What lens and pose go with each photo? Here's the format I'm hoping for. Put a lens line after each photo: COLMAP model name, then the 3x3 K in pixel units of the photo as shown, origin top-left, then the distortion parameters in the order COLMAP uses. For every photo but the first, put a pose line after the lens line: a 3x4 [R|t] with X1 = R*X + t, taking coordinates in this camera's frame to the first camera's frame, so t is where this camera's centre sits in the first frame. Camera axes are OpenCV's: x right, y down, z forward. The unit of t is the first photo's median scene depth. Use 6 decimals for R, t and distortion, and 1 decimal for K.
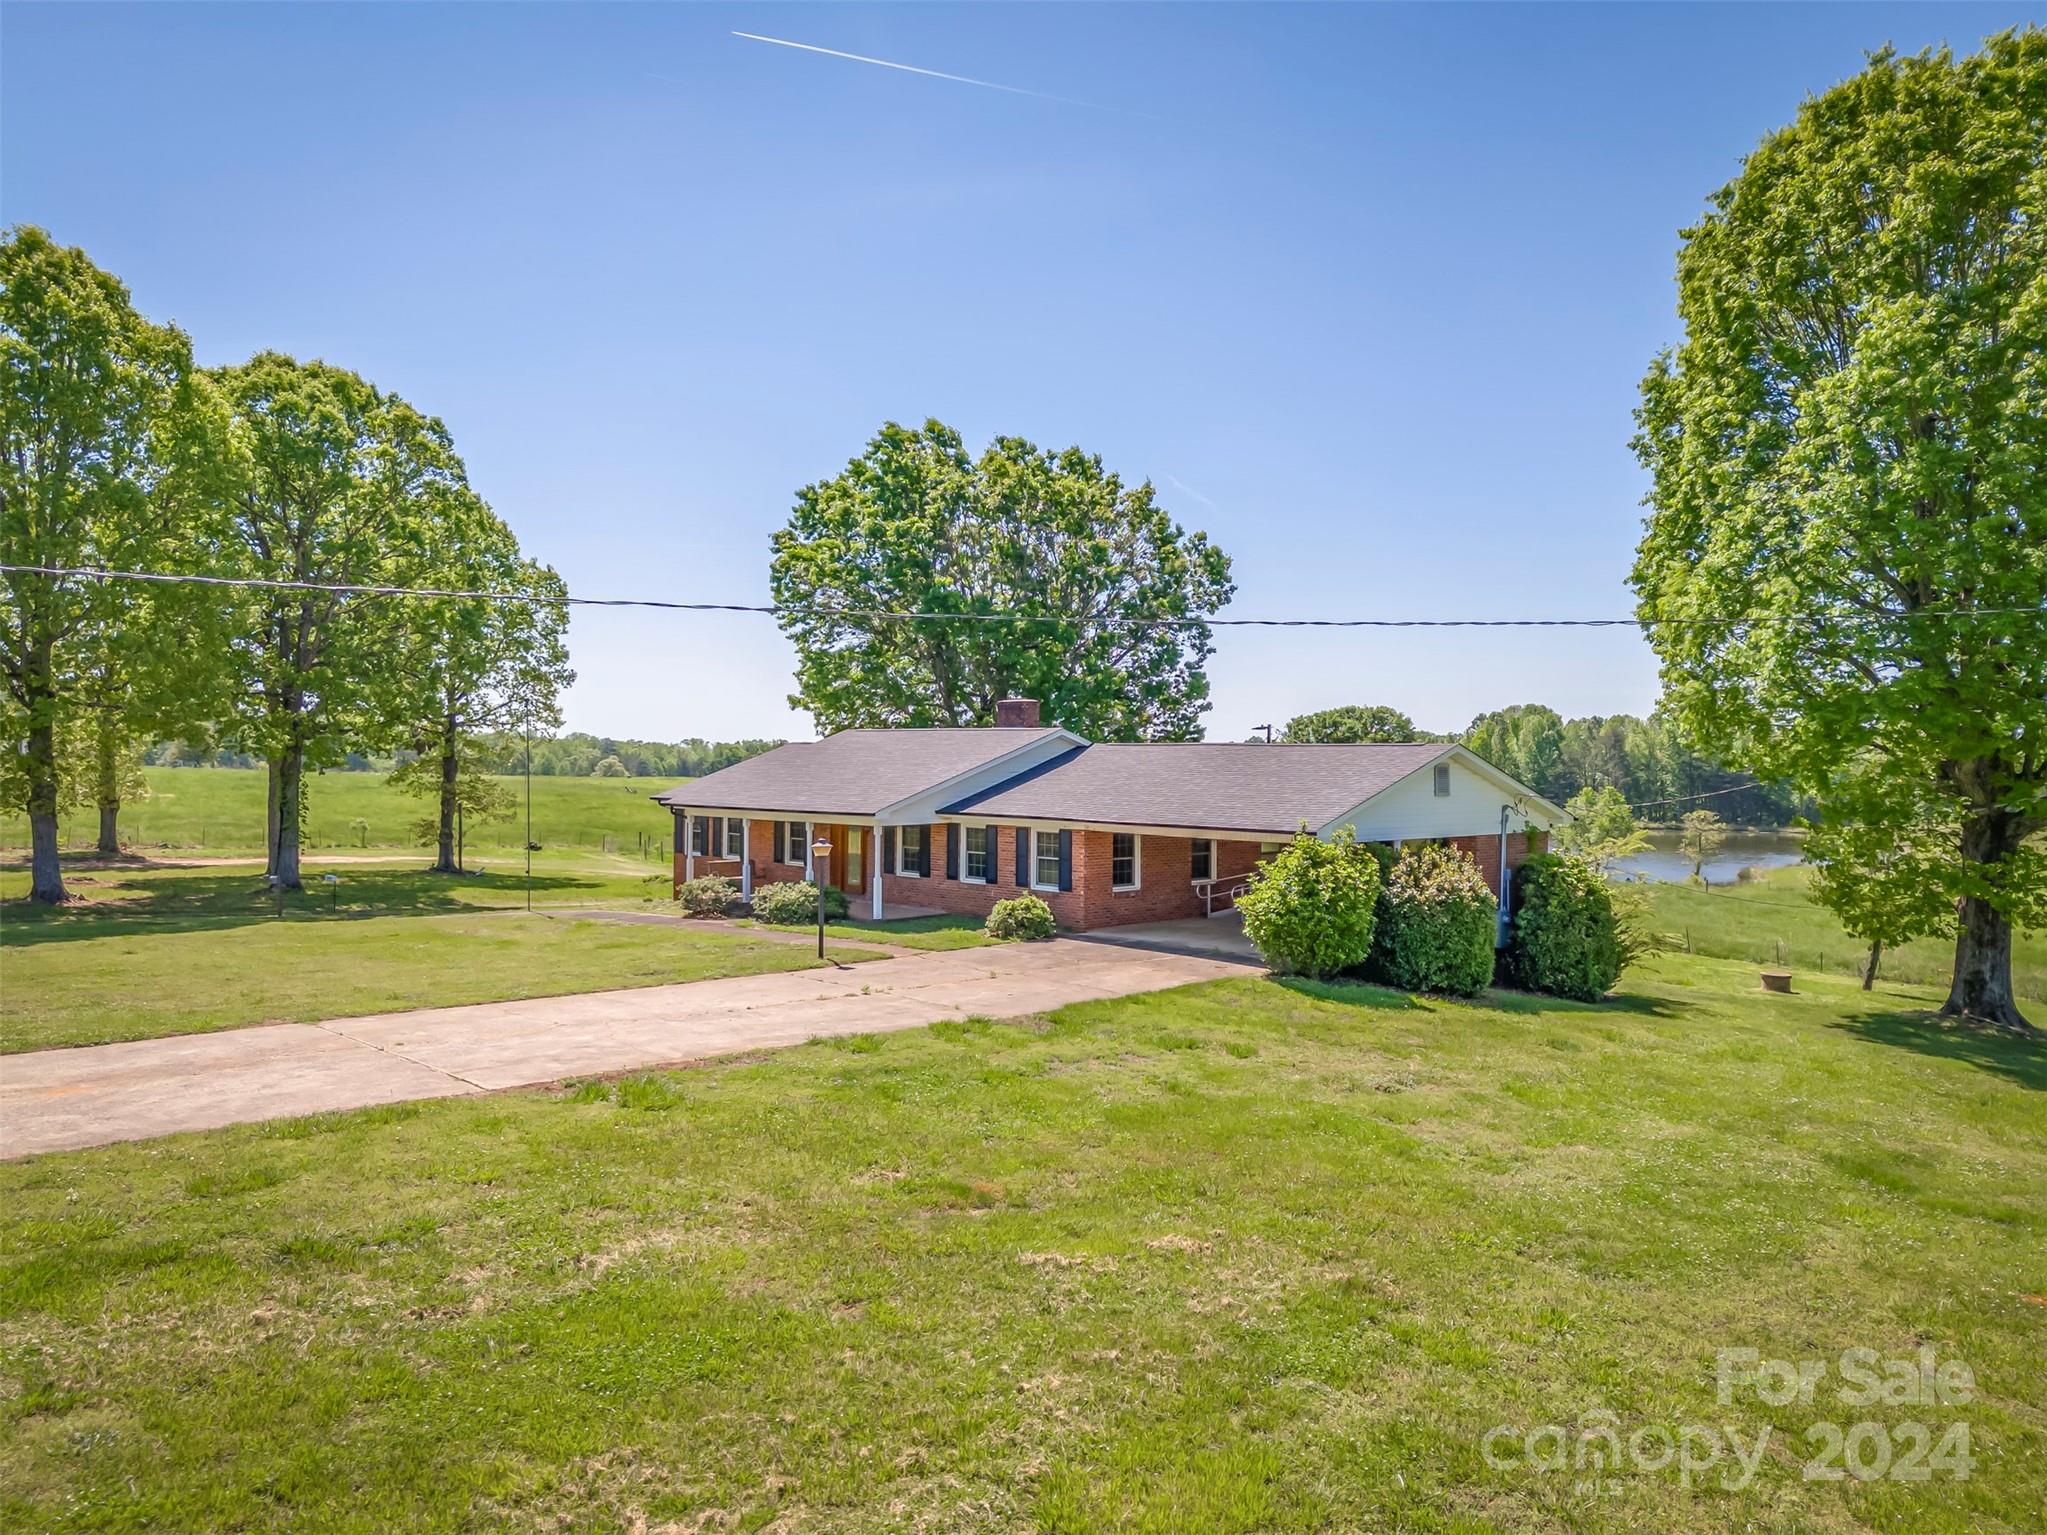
lens RADIAL K [[1375.6, 0, 1023.5], [0, 1375.6, 767.5], [0, 0, 1]] dist [0.068296, -0.000046]
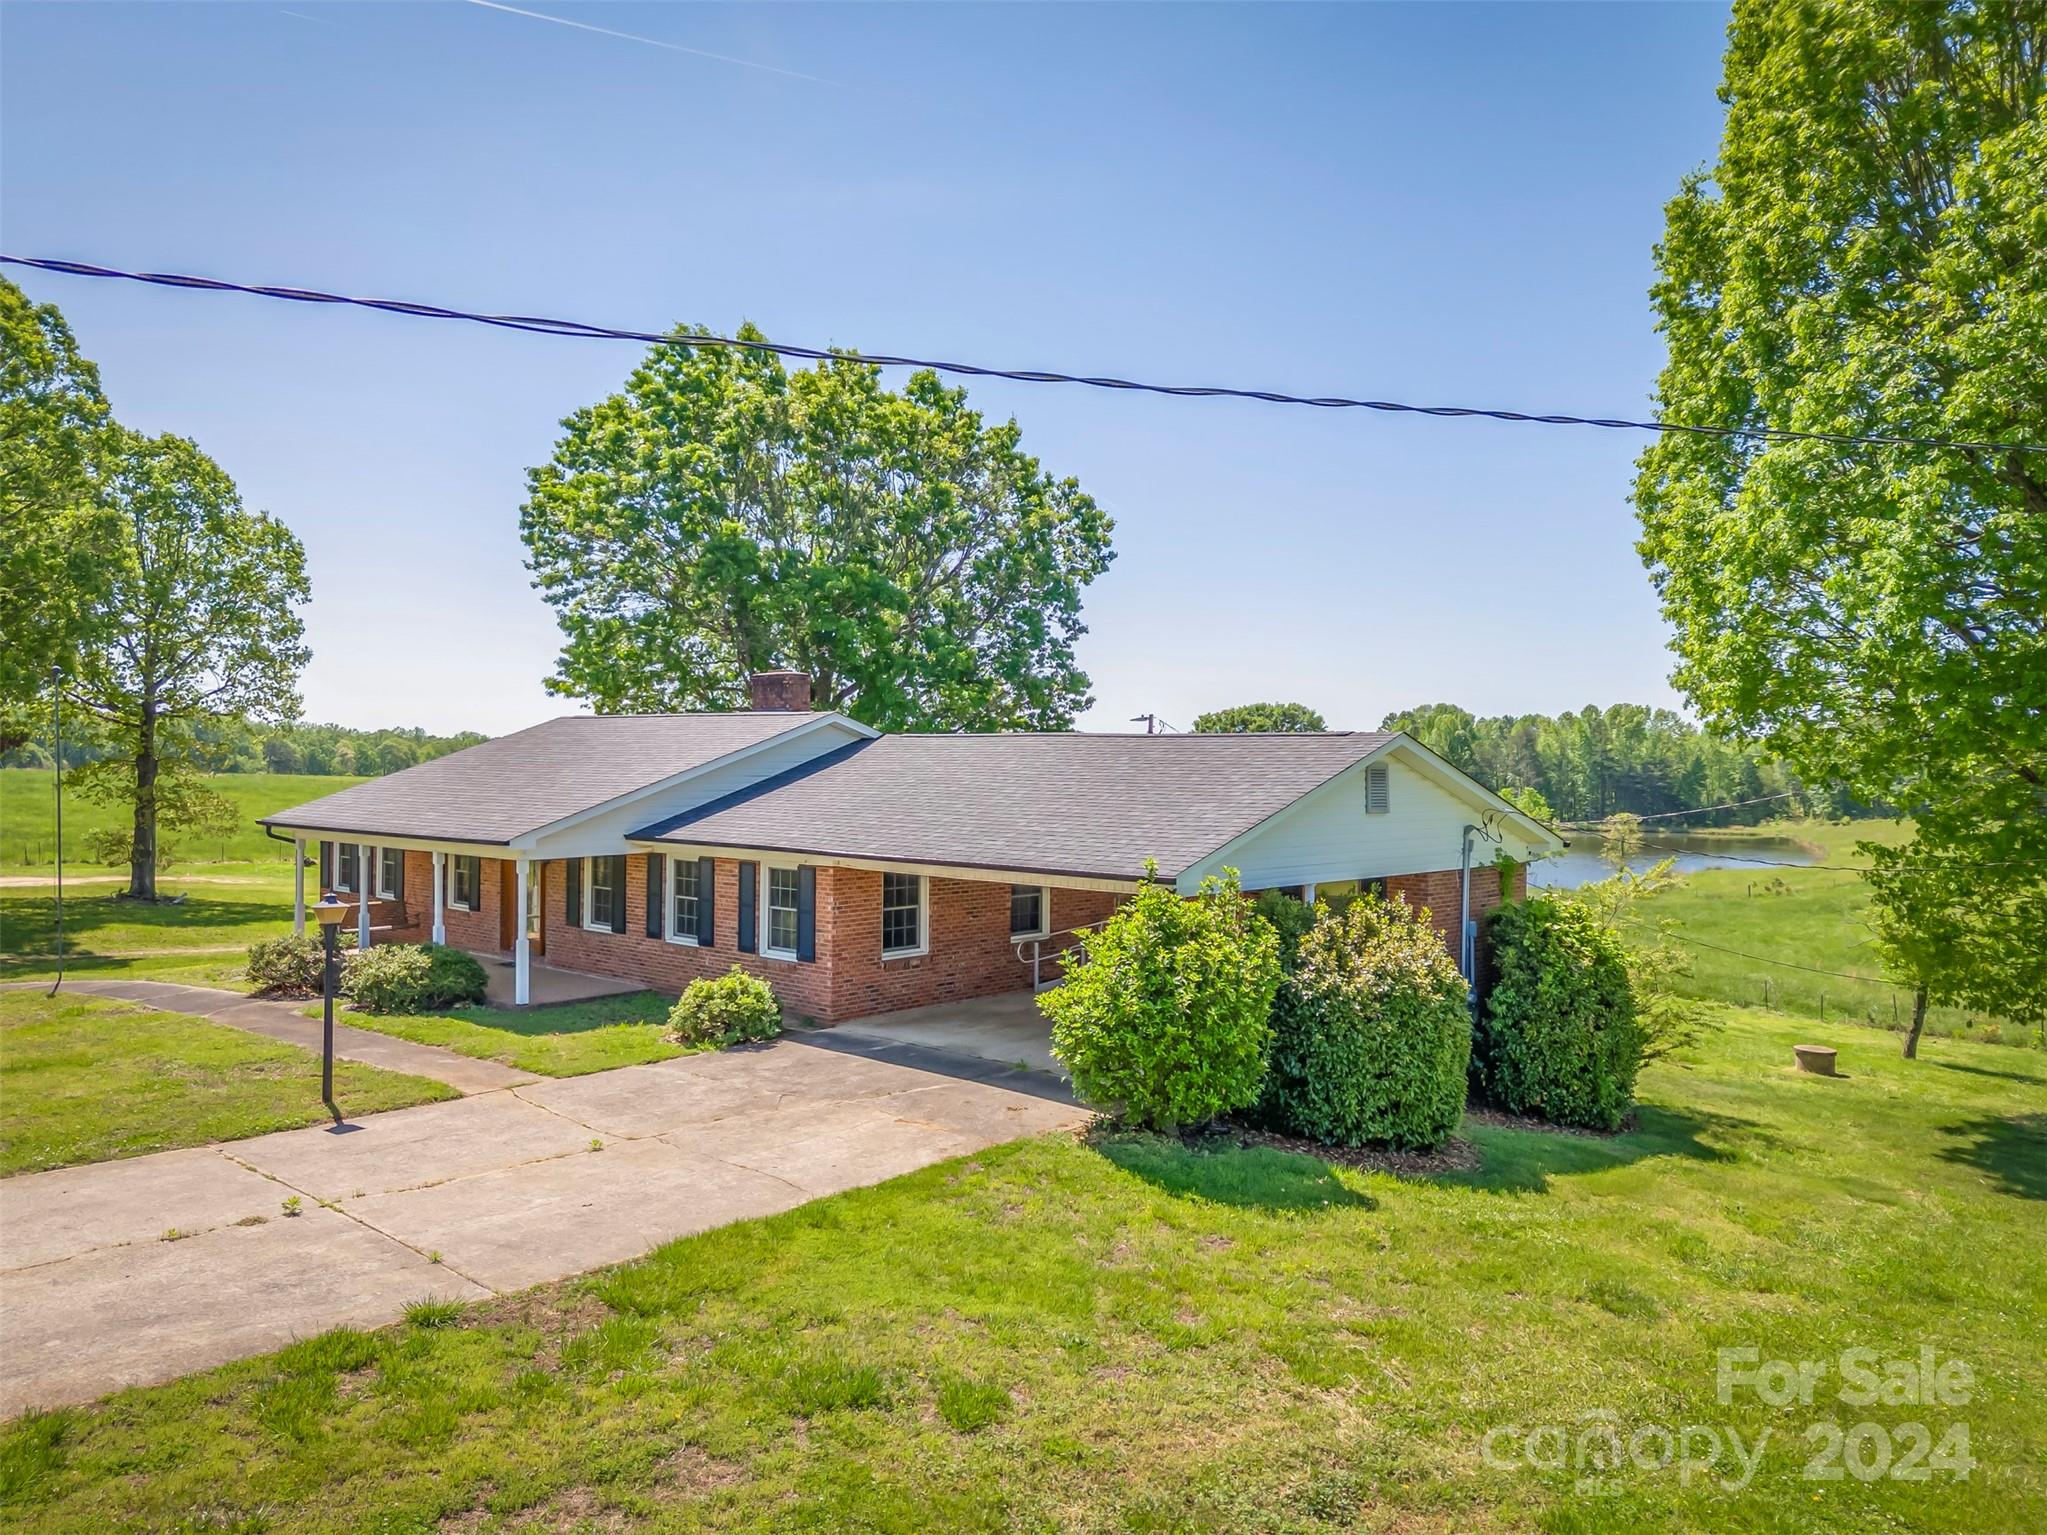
lens RADIAL K [[1400.0, 0, 1023.5], [0, 1400.0, 767.5], [0, 0, 1]] dist [0.090926, 0.000337]
pose [[0.998009, -0.000223, 0.063064, 0.088770], [0.000222, 1.000000, 0.000028, -0.000979], [-0.063064, -0.000014, 0.998009, 0.327739]]
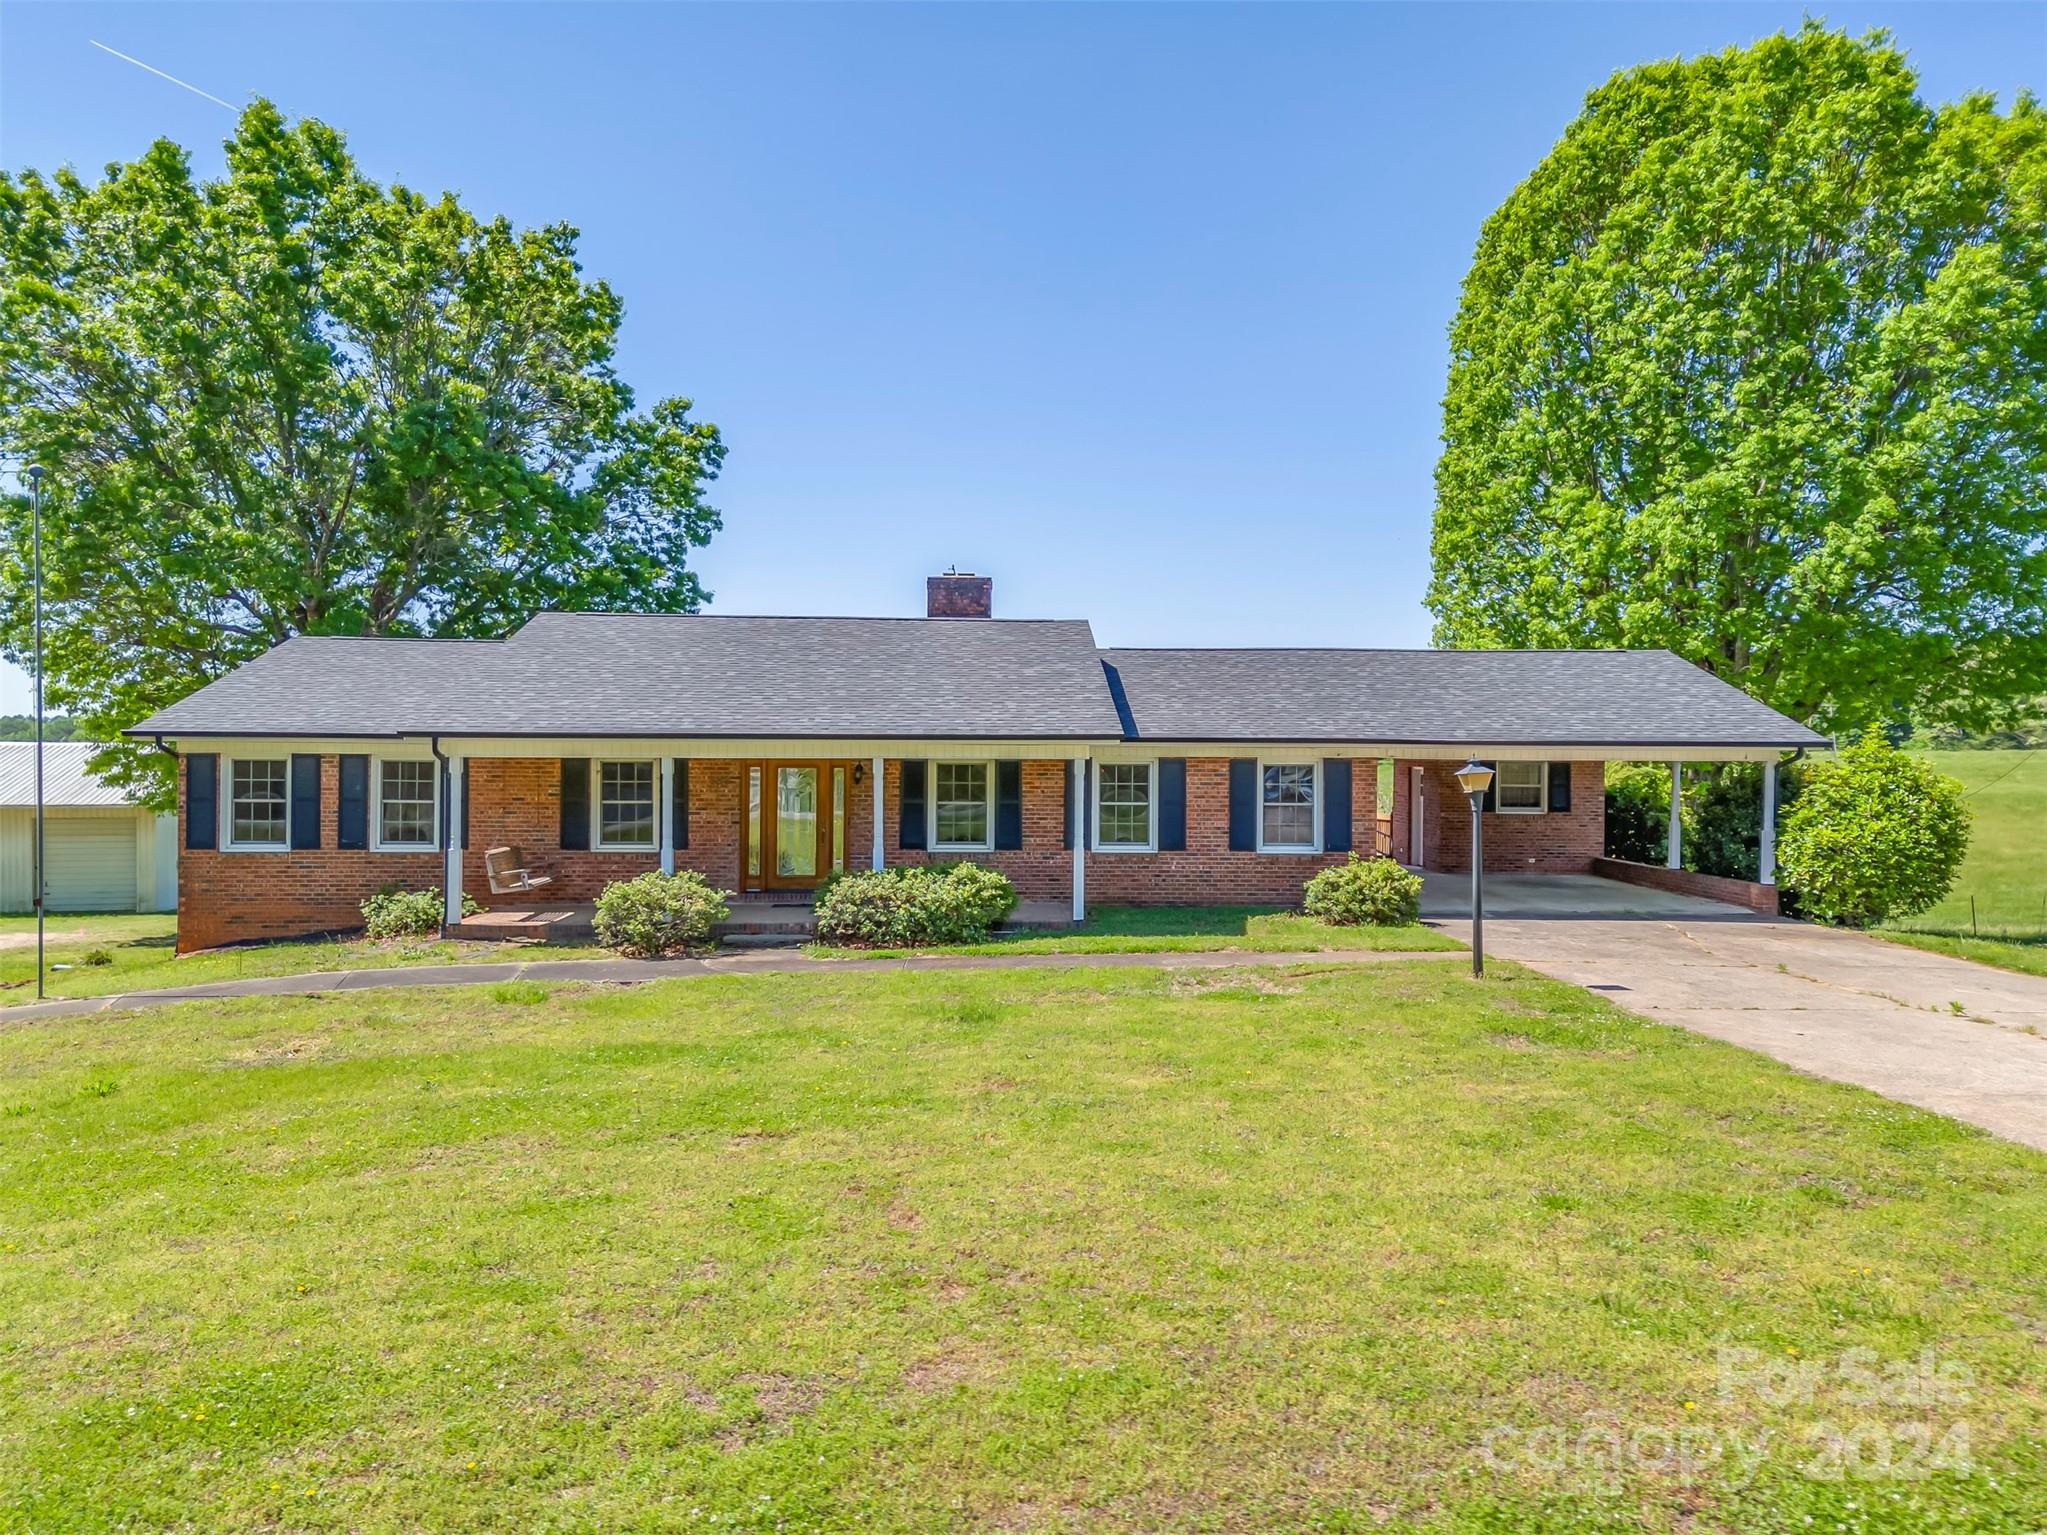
lens RADIAL K [[1369.1, 0, 982.7], [0, 1369.1, 771.6], [0, 0, 1]] dist [0.080013, -0.049242]
pose [[0.687634, -0.011788, 0.725961, -0.563559], [0.002689, 0.999903, 0.013690, 0.040707], [-0.726052, -0.007461, 0.687599, 0.650109]]
